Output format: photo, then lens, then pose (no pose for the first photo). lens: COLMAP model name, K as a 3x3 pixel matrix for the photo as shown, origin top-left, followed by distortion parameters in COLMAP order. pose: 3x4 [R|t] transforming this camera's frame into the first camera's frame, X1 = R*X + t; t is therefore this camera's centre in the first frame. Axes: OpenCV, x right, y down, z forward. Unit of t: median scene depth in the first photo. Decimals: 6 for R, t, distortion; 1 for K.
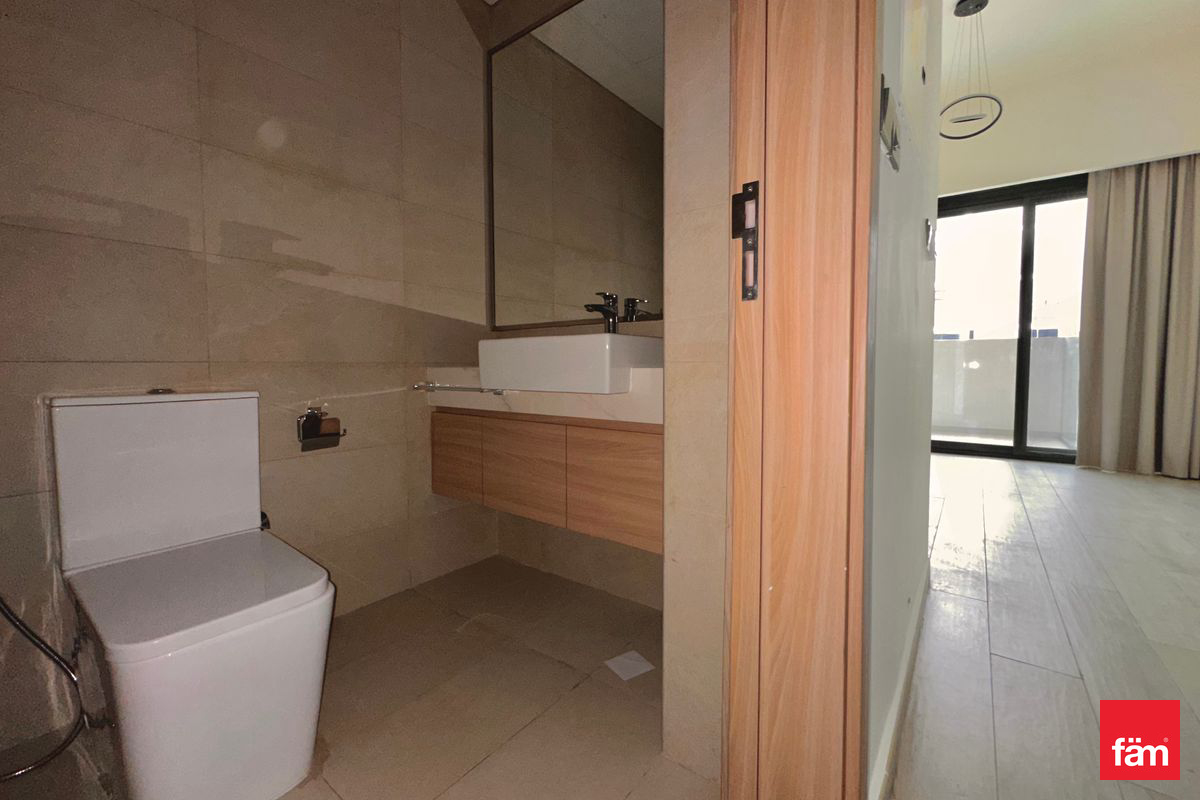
lens RADIAL K [[491.6, 0, 599.5], [0, 491.6, 386.9], [0, 0, 1]] dist [-0.002100, -0.000235]
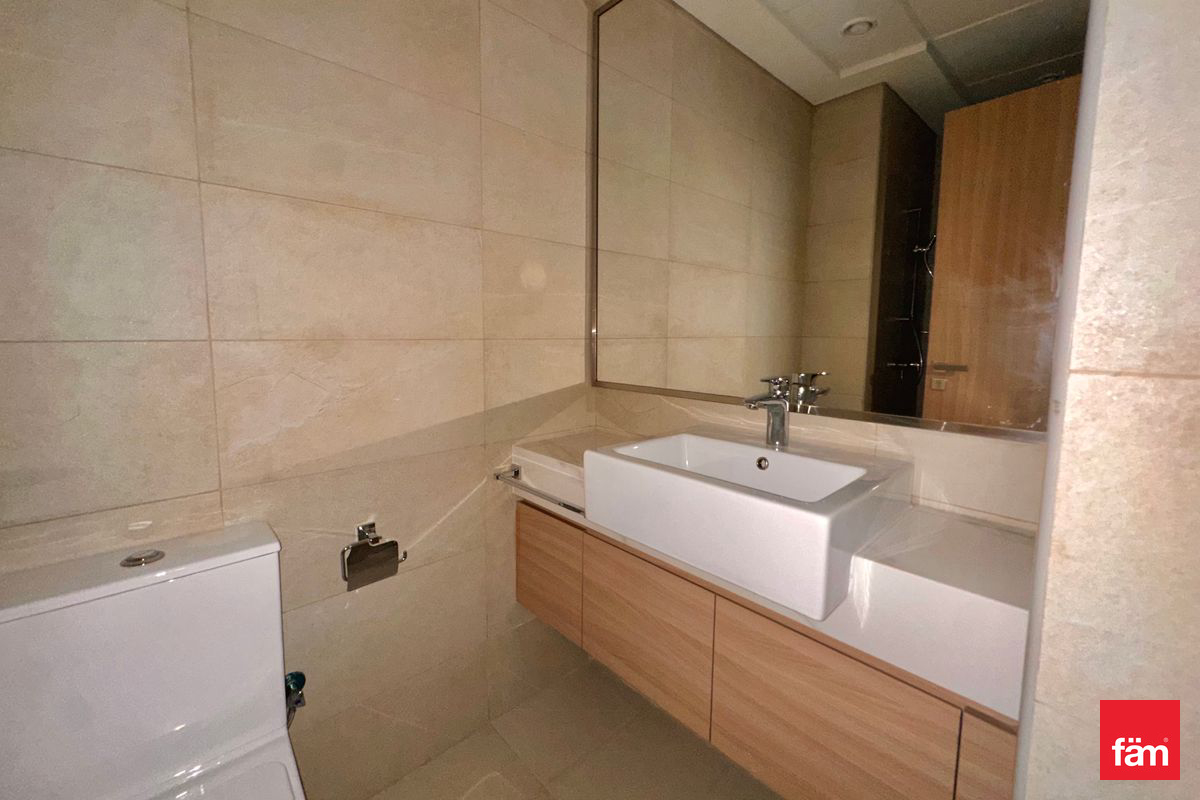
lens RADIAL K [[482.3, 0, 600.3], [0, 482.3, 378.3], [0, 0, 1]] dist [-0.002290, 0.000510]
pose [[0.986856, 0.024900, -0.159673, -0.101942], [-0.016858, 0.998530, 0.051520, -0.196835], [0.160721, -0.048151, 0.985825, 0.300536]]
